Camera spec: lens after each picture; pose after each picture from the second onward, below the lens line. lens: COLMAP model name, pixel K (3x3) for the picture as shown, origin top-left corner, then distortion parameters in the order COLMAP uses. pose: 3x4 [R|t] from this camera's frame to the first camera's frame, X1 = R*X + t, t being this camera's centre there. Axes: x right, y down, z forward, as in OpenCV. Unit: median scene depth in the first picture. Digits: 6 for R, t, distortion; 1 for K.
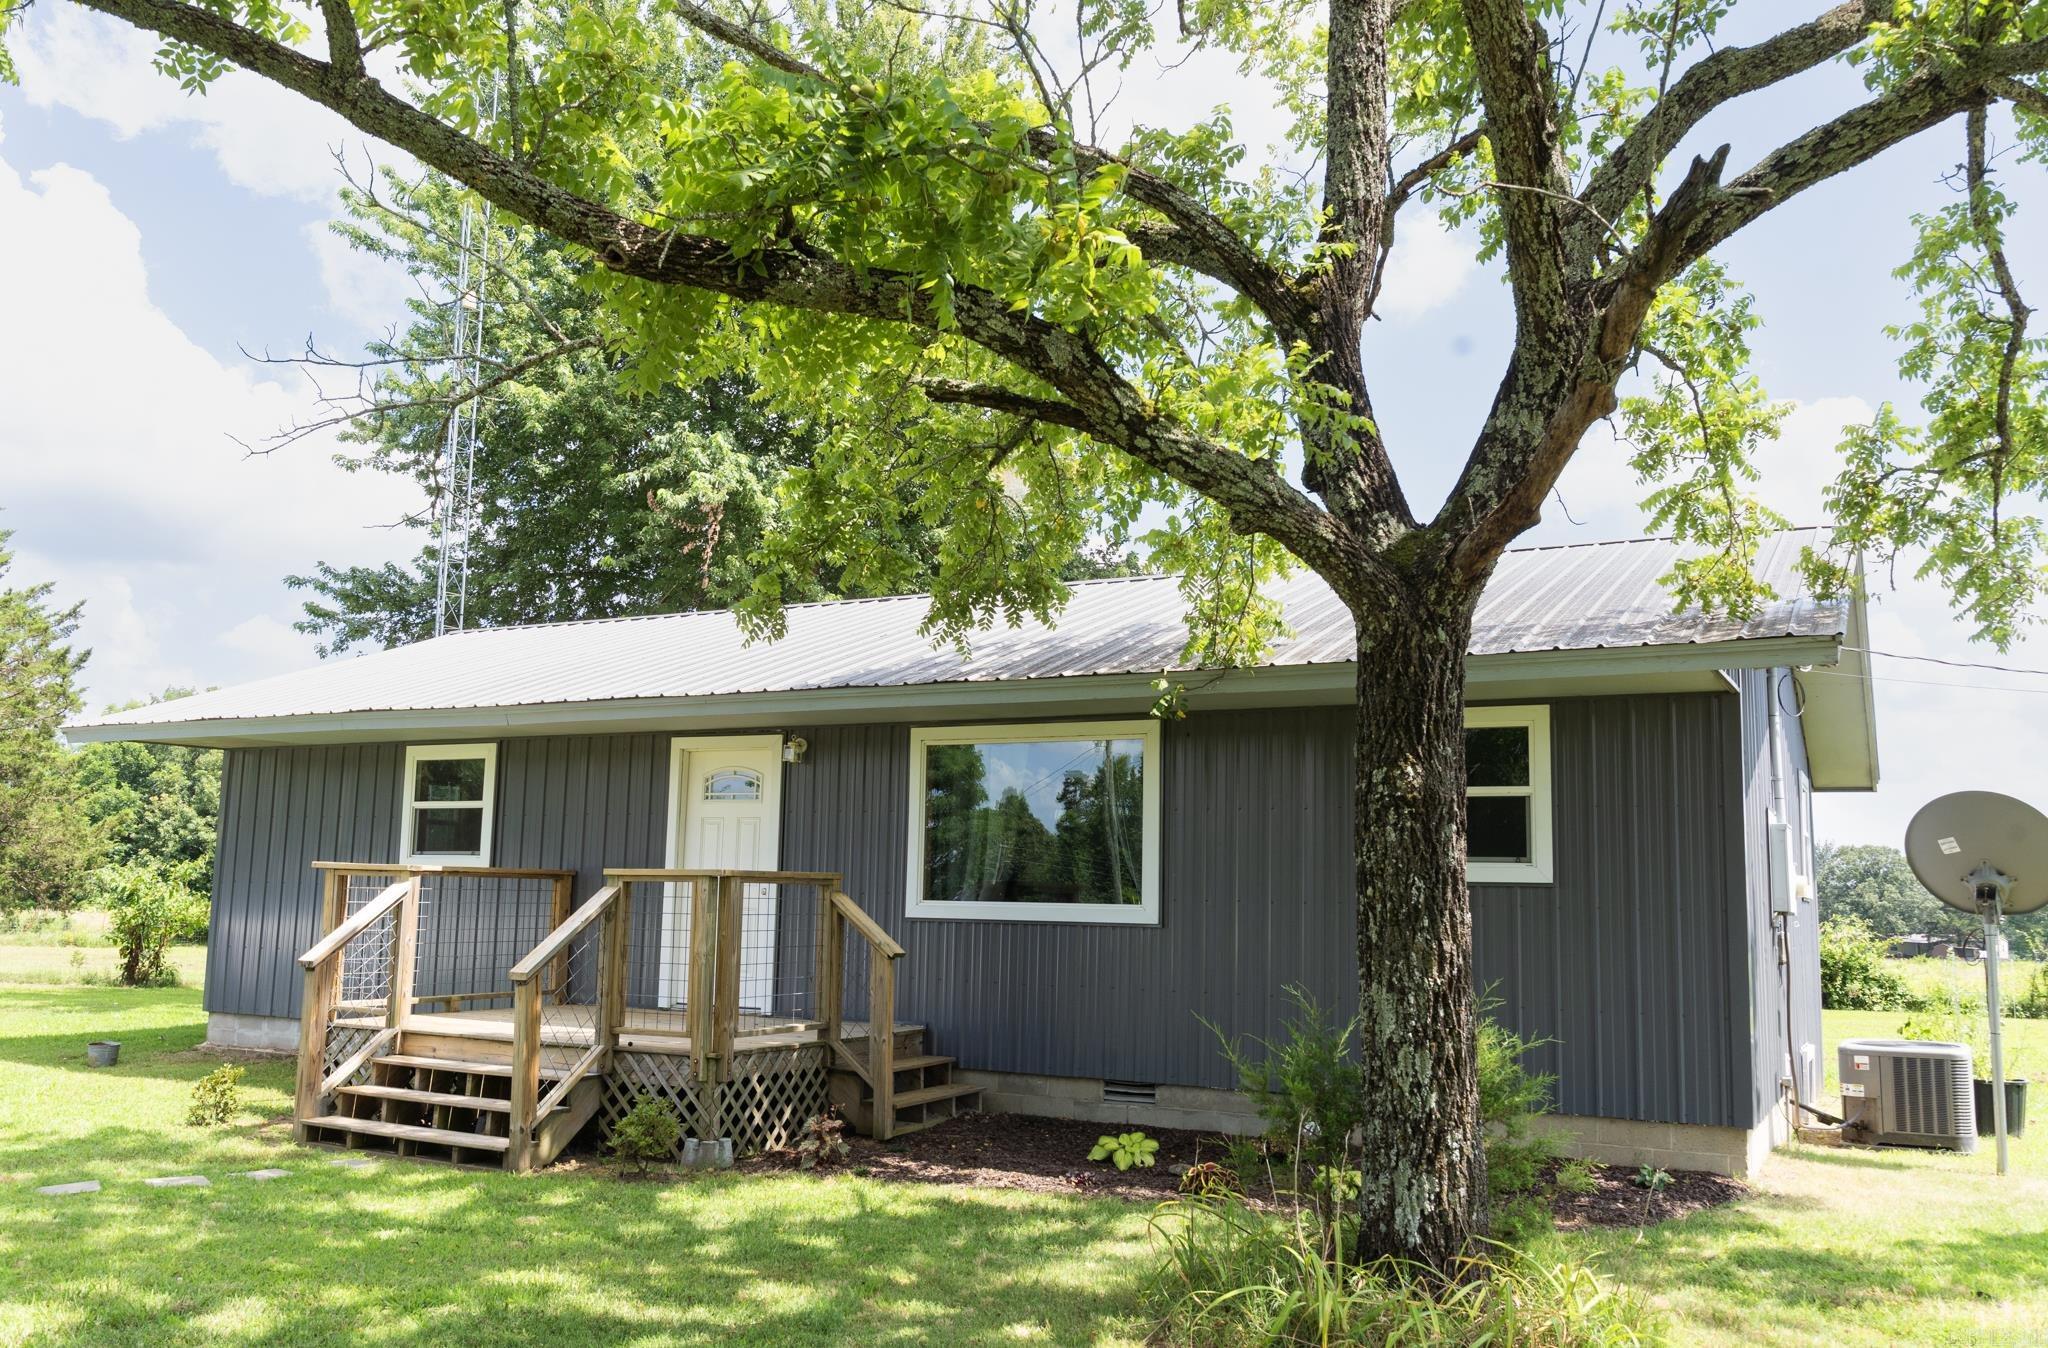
lens RADIAL K [[1626.3, 0, 1021.4], [0, 1626.3, 676.0], [0, 0, 1]] dist [-0.001406, 0.006760]
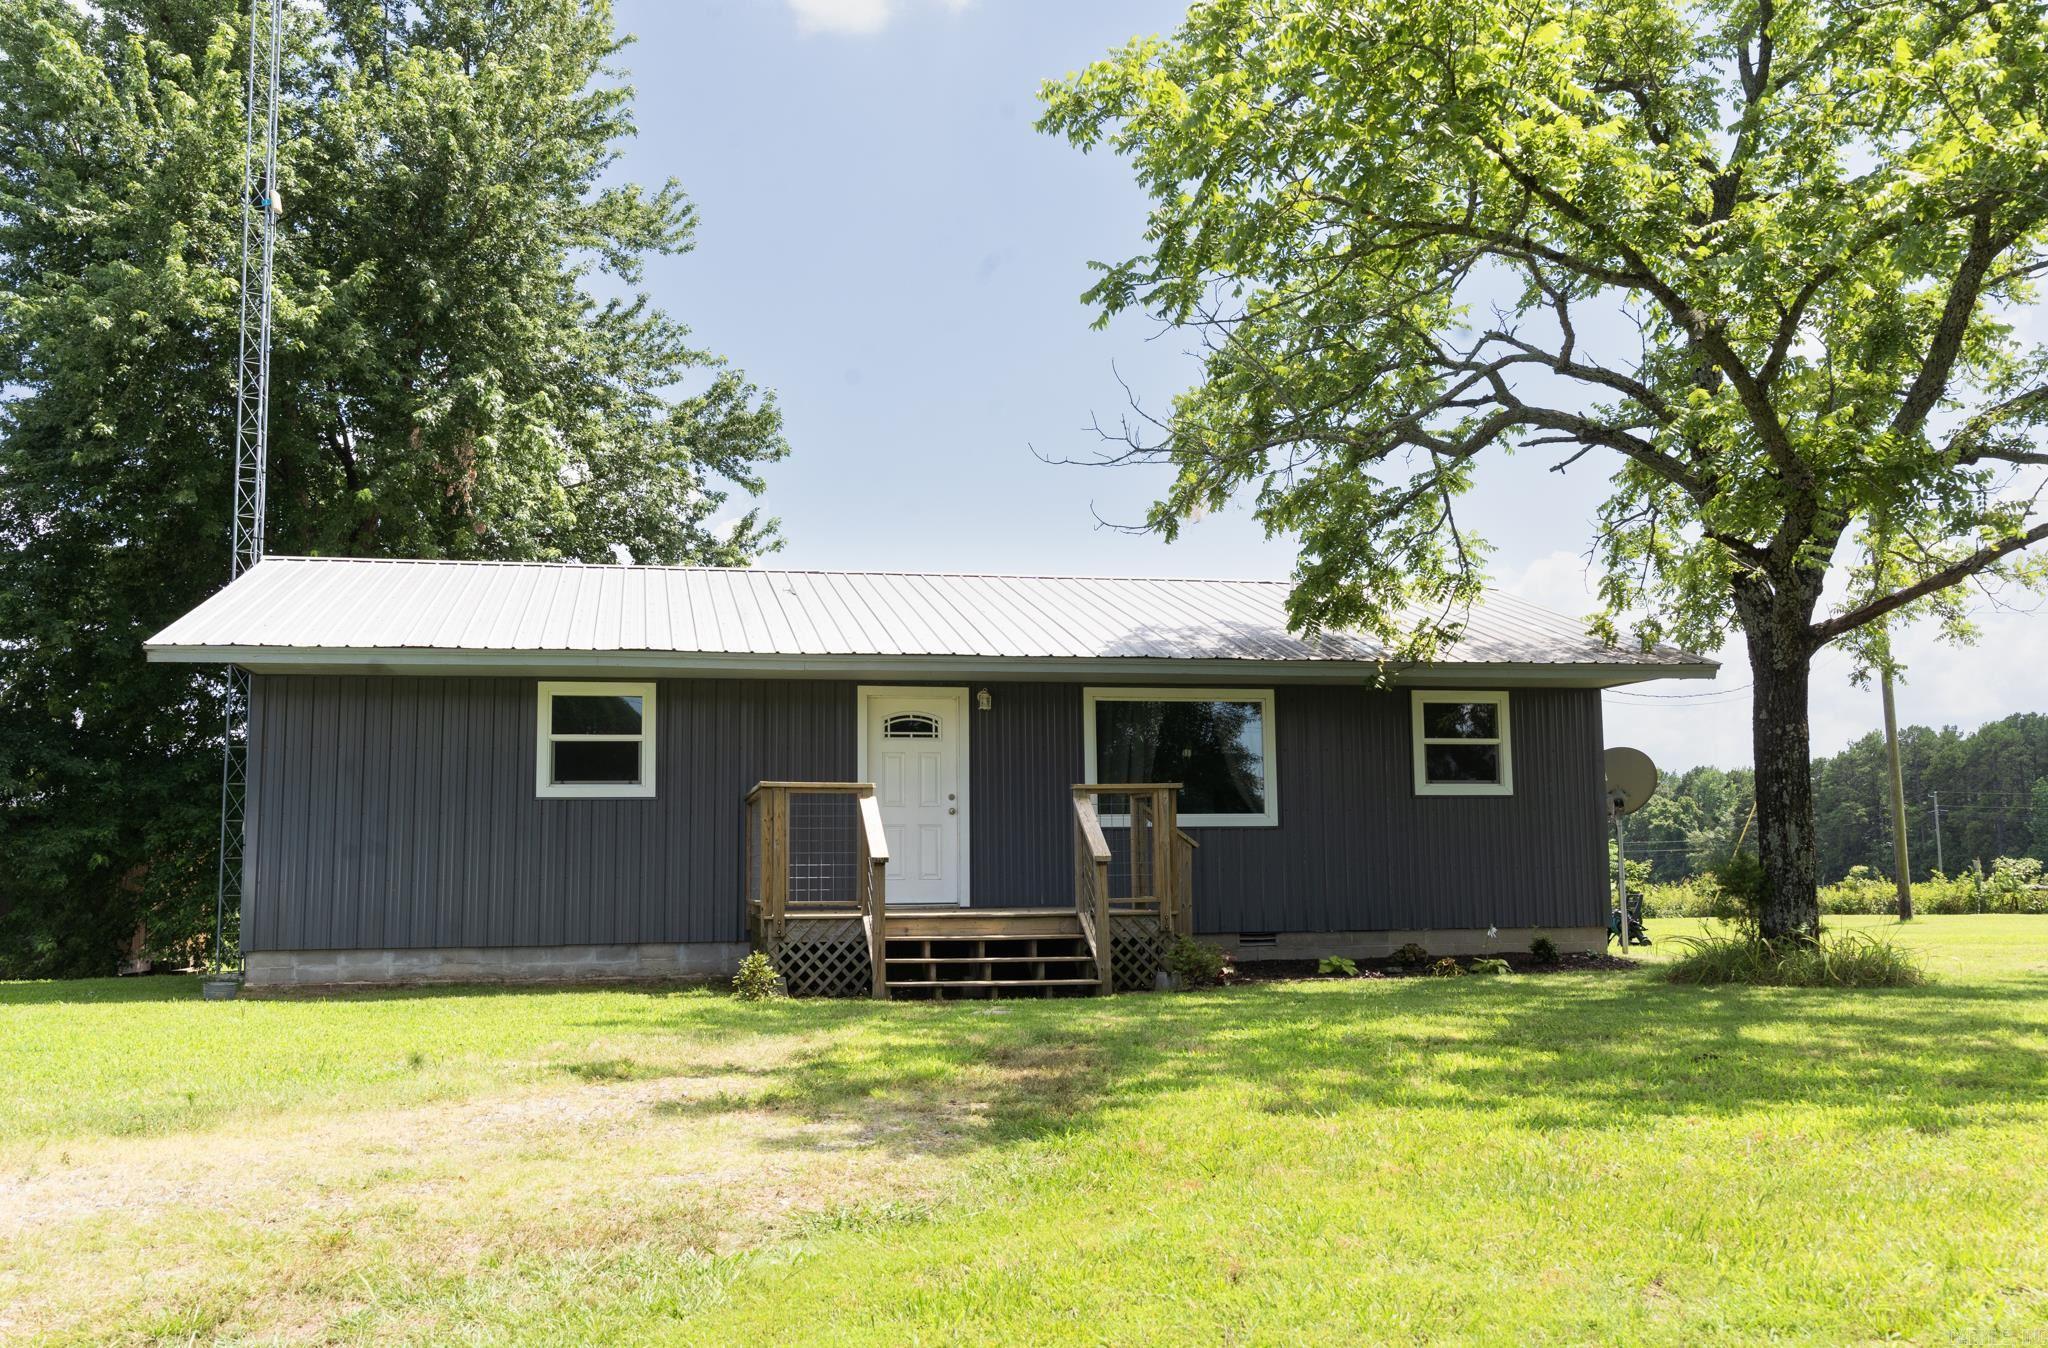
lens RADIAL K [[1729.5, 0, 988.3], [0, 1729.5, 689.0], [0, 0, 1]] dist [0.017862, 0.009422]
pose [[0.780633, 0.040573, 0.623671, -1.112485], [-0.057924, 0.998292, 0.007557, 0.029776], [-0.622299, -0.042025, 0.781650, -0.073056]]
